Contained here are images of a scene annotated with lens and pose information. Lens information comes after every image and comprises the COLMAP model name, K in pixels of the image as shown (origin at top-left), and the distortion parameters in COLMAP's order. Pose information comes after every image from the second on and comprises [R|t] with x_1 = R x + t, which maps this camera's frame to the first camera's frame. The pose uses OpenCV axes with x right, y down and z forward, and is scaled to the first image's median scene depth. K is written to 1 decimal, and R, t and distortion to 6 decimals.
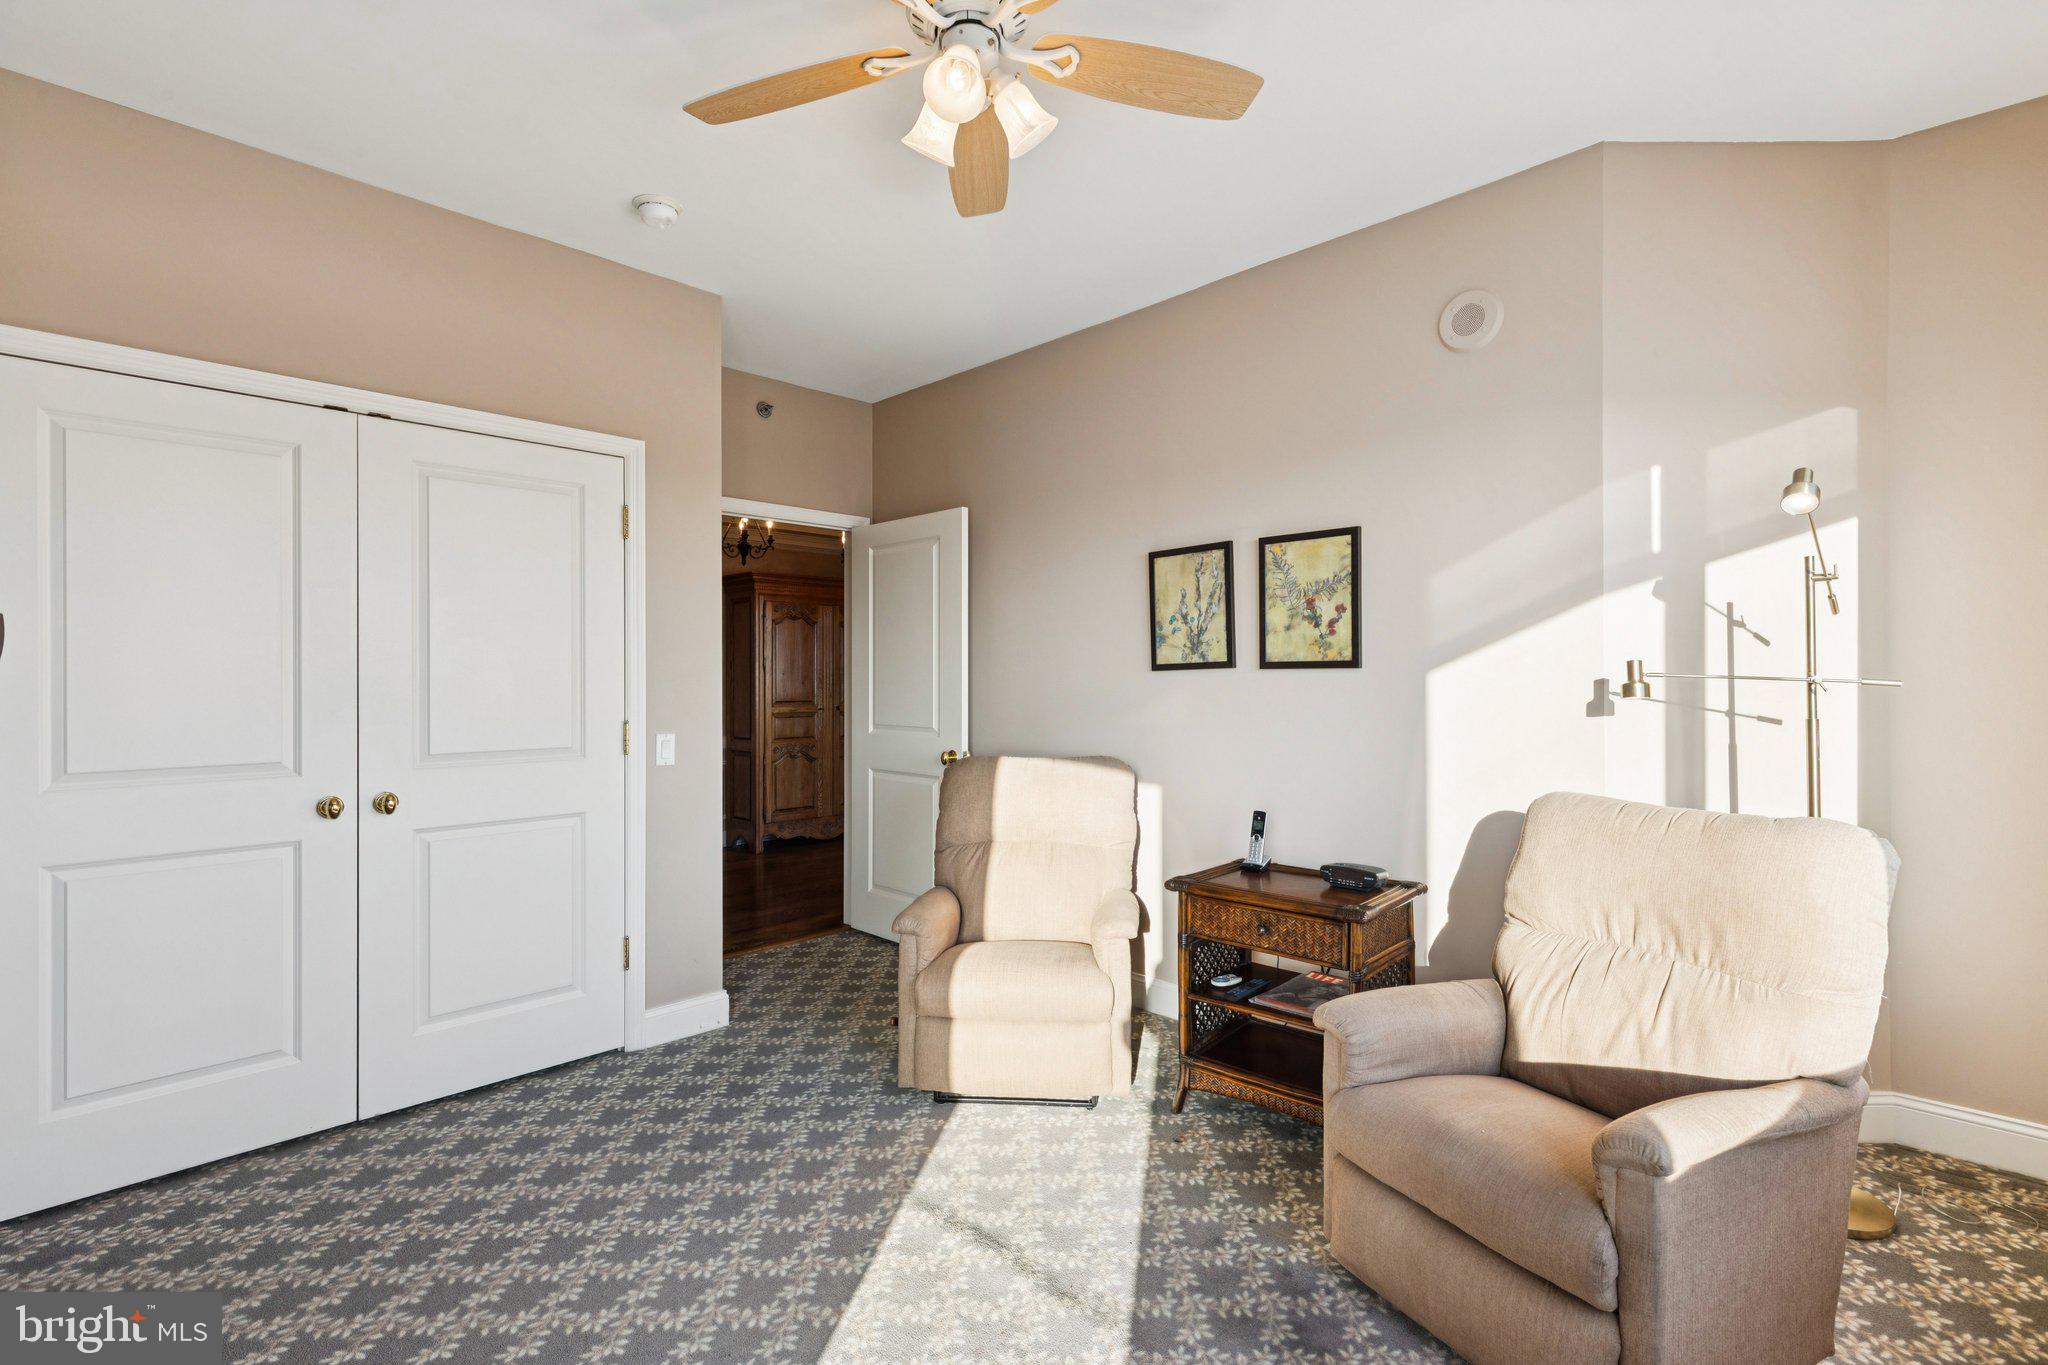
lens RADIAL K [[926.5, 0, 1025.3], [0, 926.5, 682.8], [0, 0, 1]] dist [0.005052, -0.001363]
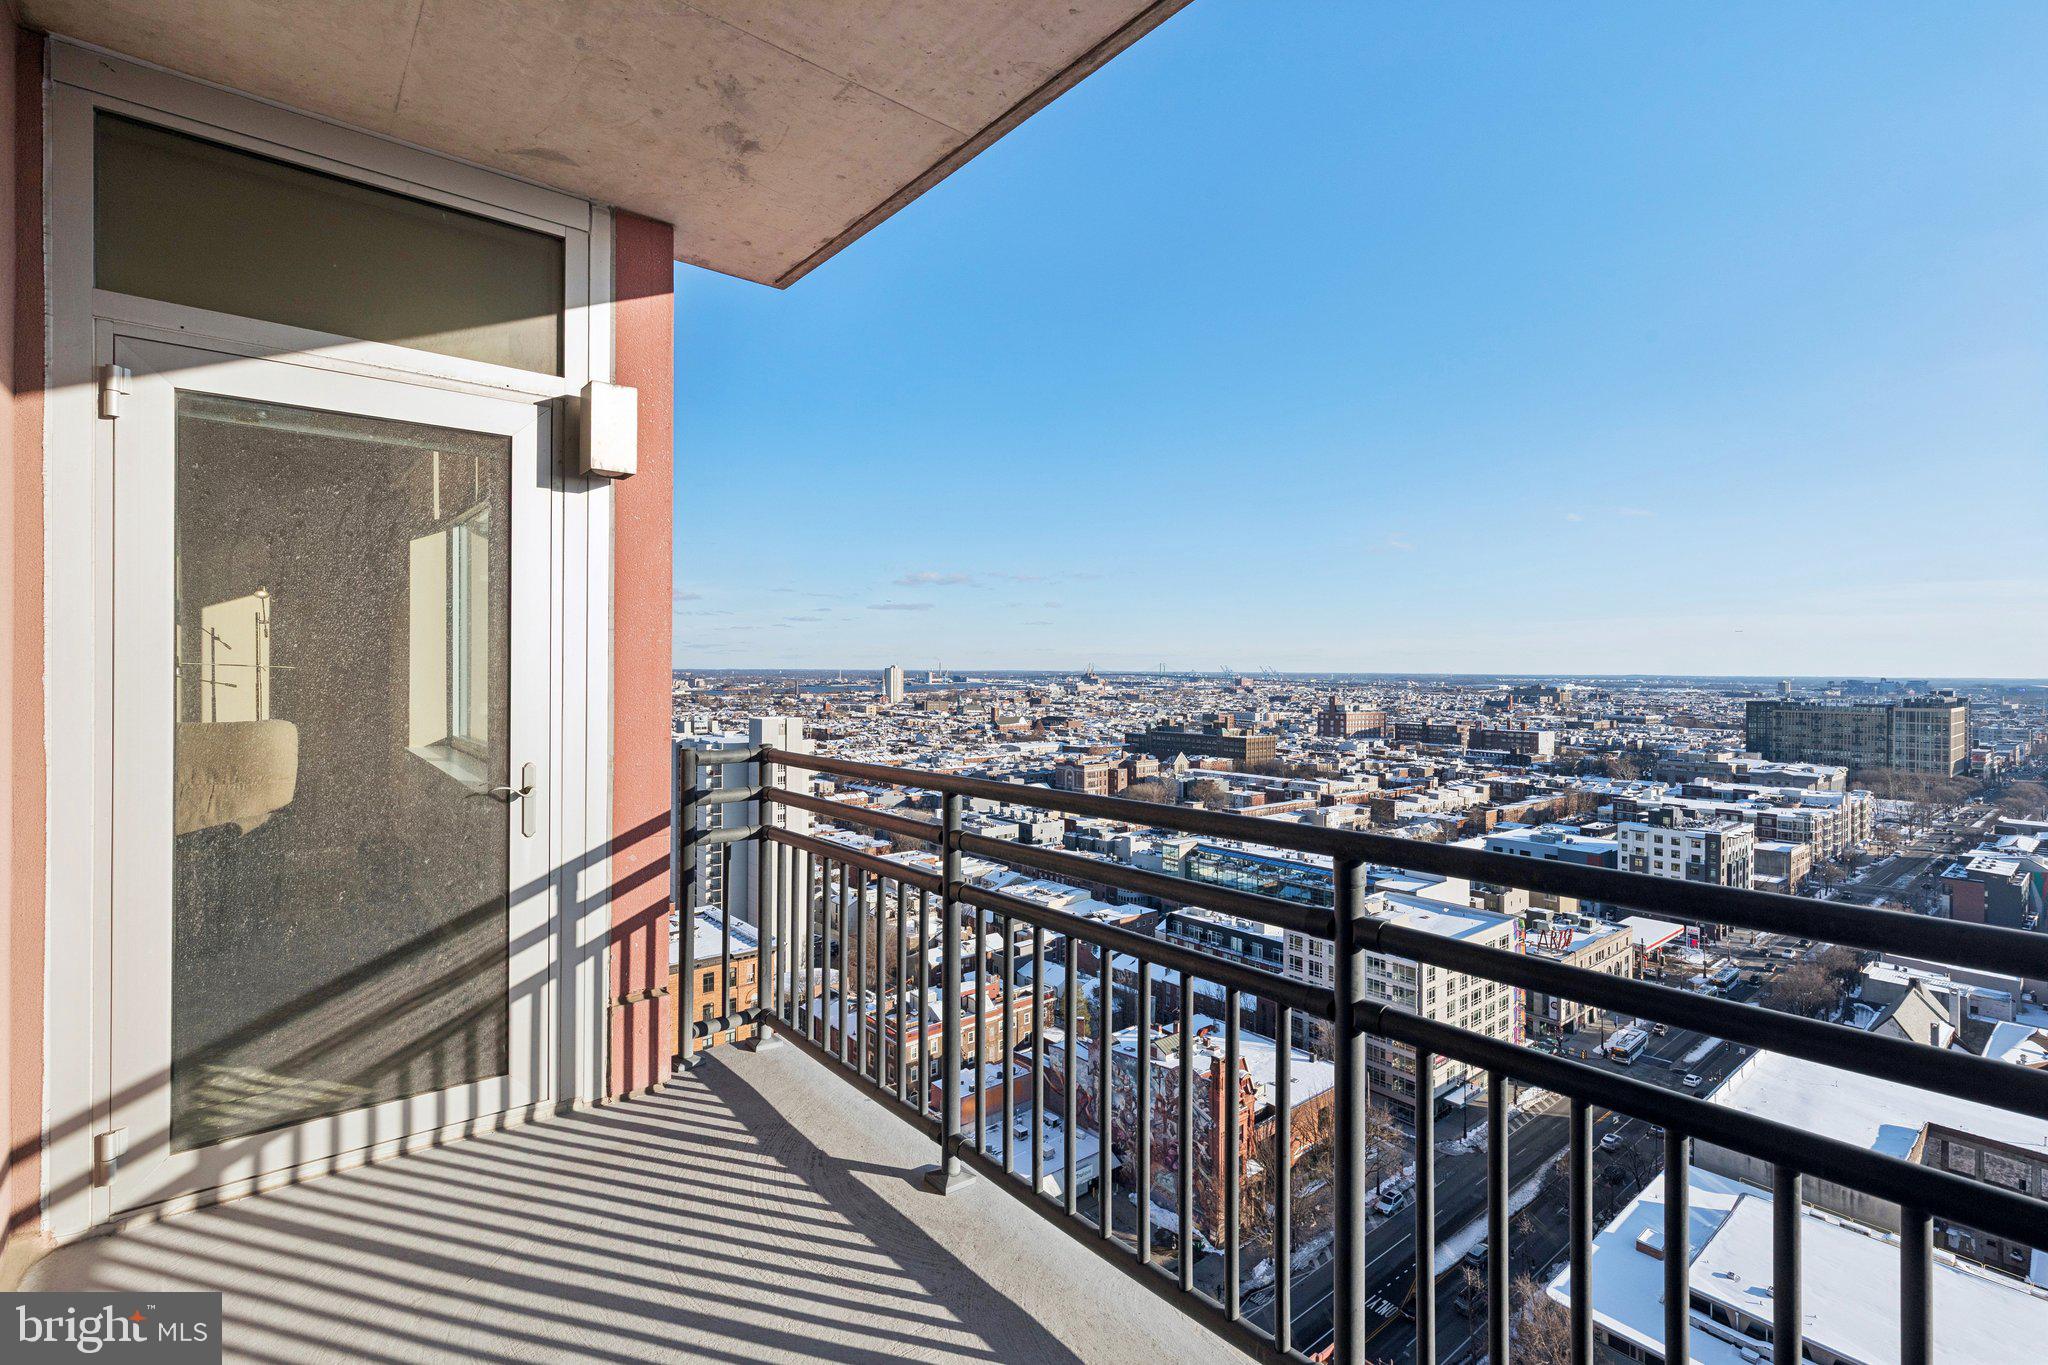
lens RADIAL K [[926.5, 0, 1043.7], [0, 926.5, 665.5], [0, 0, 1]] dist [0.005052, -0.001363]
pose [[0.089081, 0.001871, 0.996023, -1.092042], [-0.004022, 0.999991, -0.001518, -0.008359], [-0.996016, -0.003871, 0.089087, -0.976106]]
